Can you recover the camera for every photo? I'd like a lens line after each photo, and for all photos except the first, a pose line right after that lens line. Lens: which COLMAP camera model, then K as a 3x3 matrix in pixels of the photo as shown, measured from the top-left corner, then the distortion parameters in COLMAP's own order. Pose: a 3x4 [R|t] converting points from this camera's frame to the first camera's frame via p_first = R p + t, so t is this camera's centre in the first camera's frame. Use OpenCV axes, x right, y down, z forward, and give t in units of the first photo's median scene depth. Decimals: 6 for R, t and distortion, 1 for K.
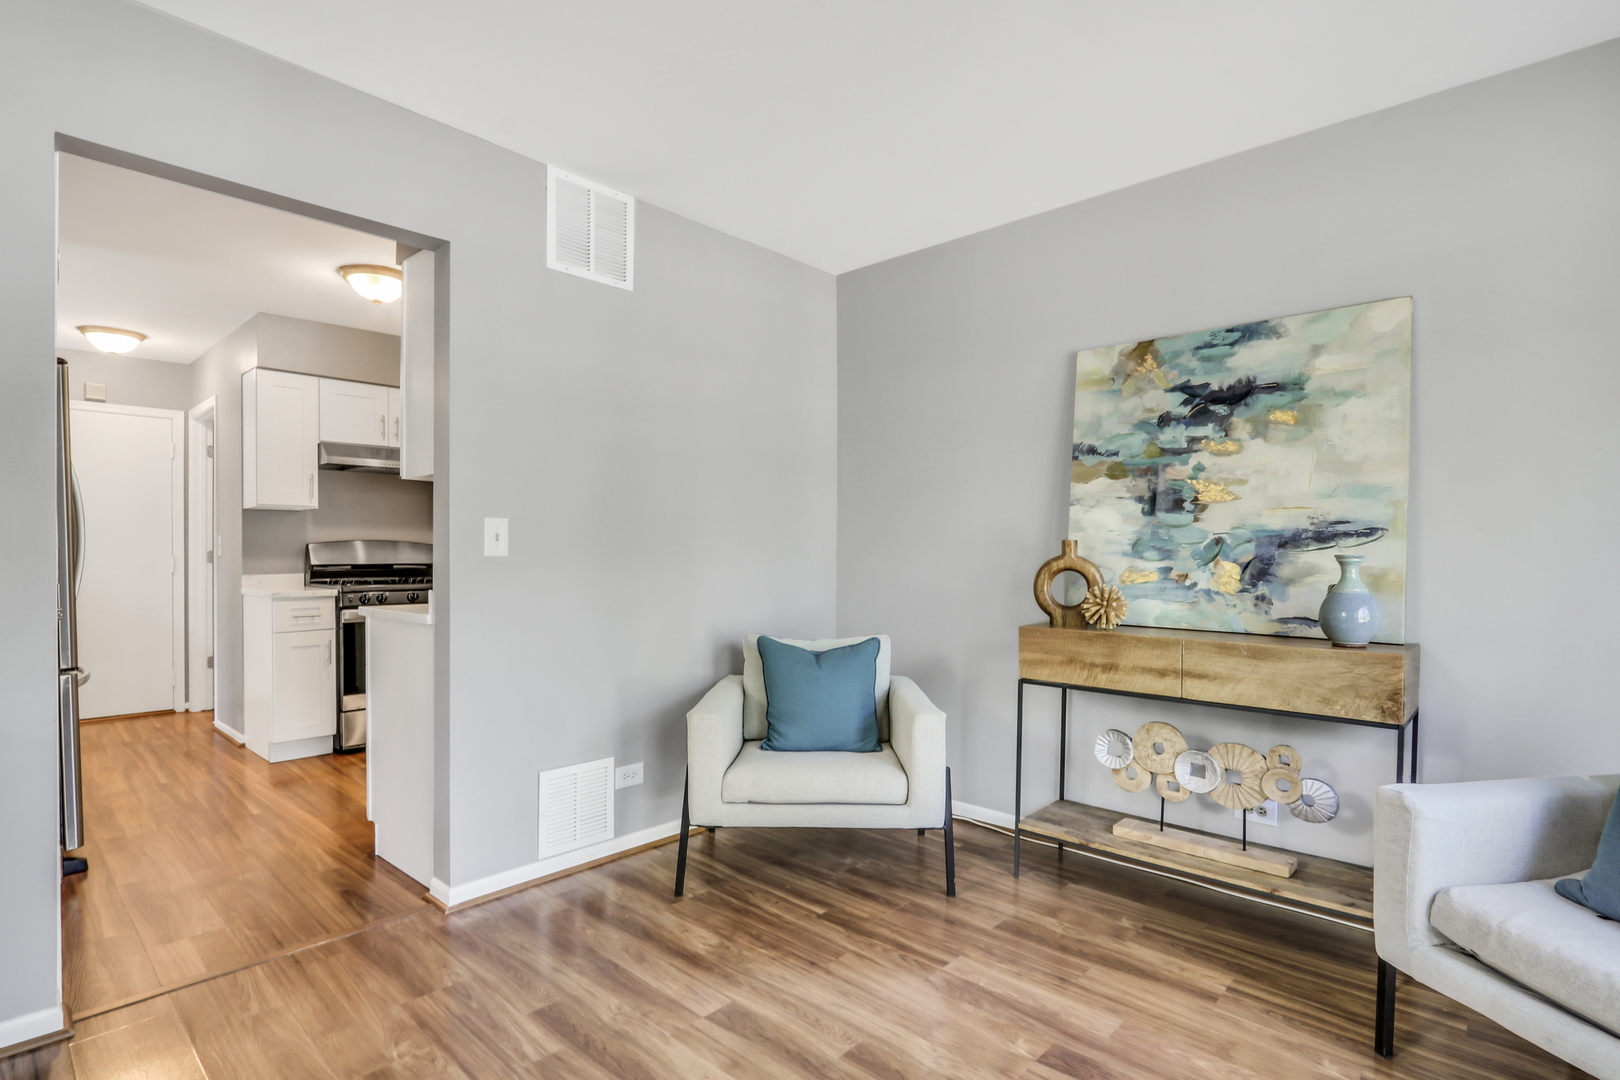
lens RADIAL K [[797.7, 0, 798.3], [0, 797.7, 556.7], [0, 0, 1]] dist [-0.024105, 0.004915]
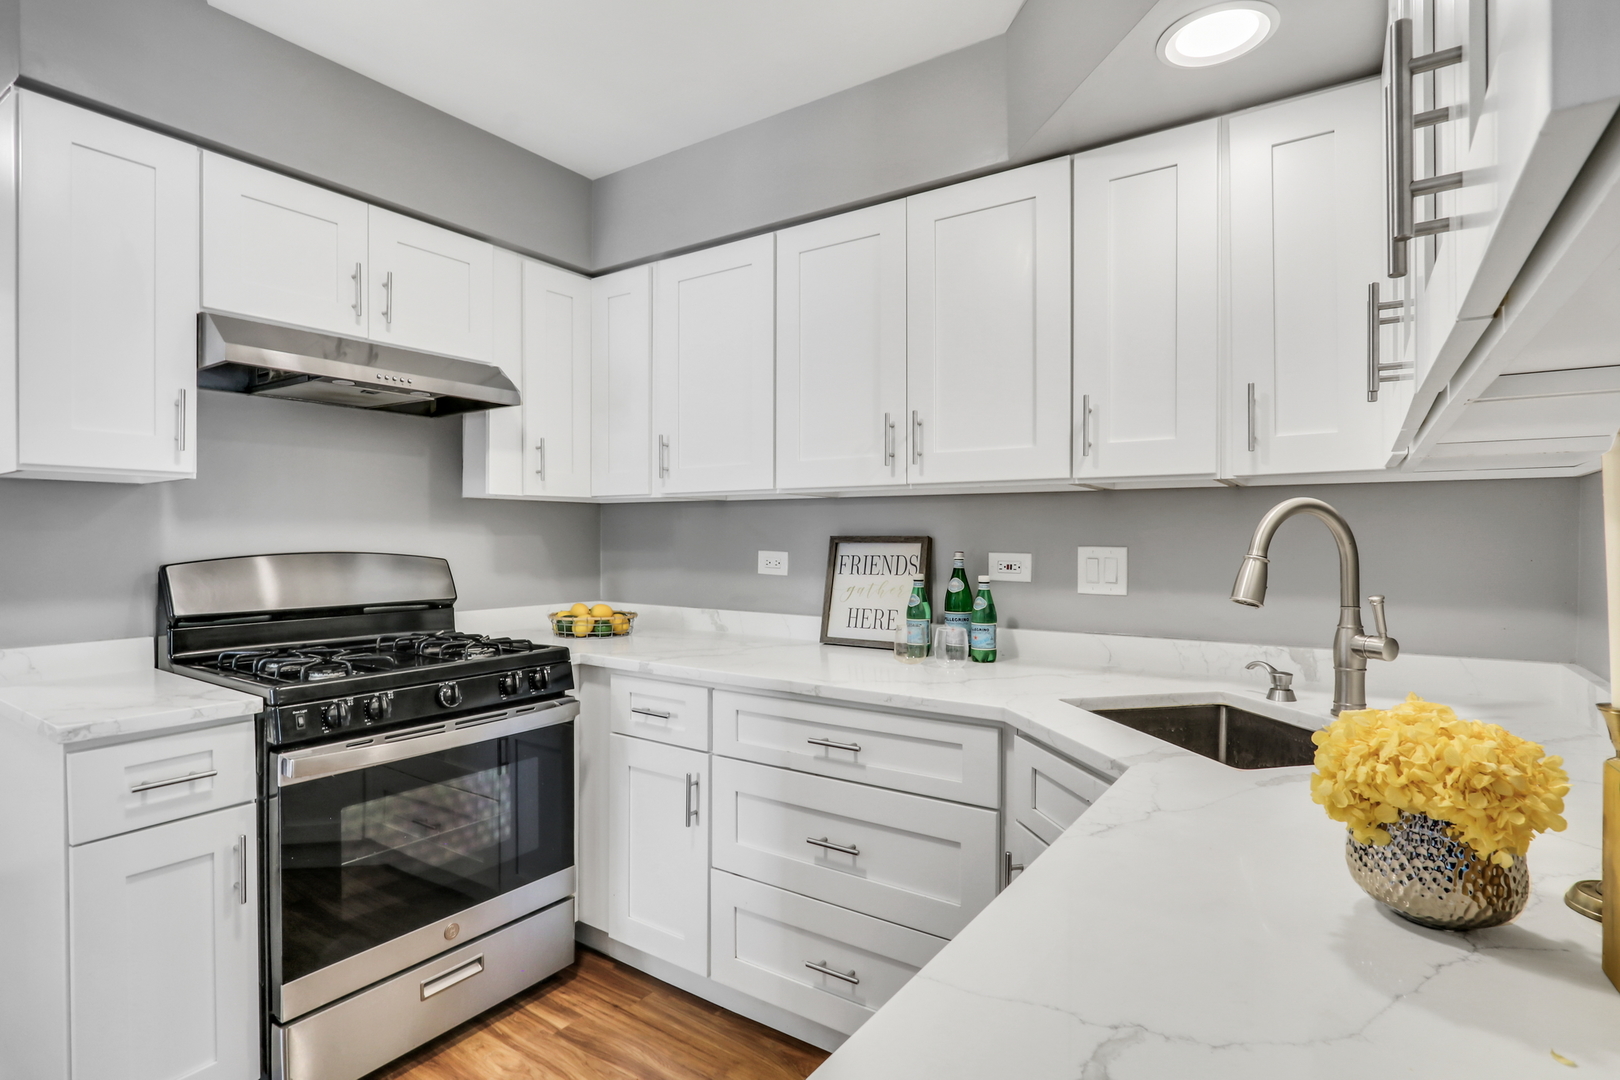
lens RADIAL K [[797.7, 0, 782.4], [0, 797.7, 542.9], [0, 0, 1]] dist [-0.024105, 0.004915]
pose [[0.989672, 0.000604, 0.143350, -0.658367], [-0.000344, 0.999998, -0.001839, -0.049758], [-0.143351, 0.001770, 0.989670, 1.001183]]
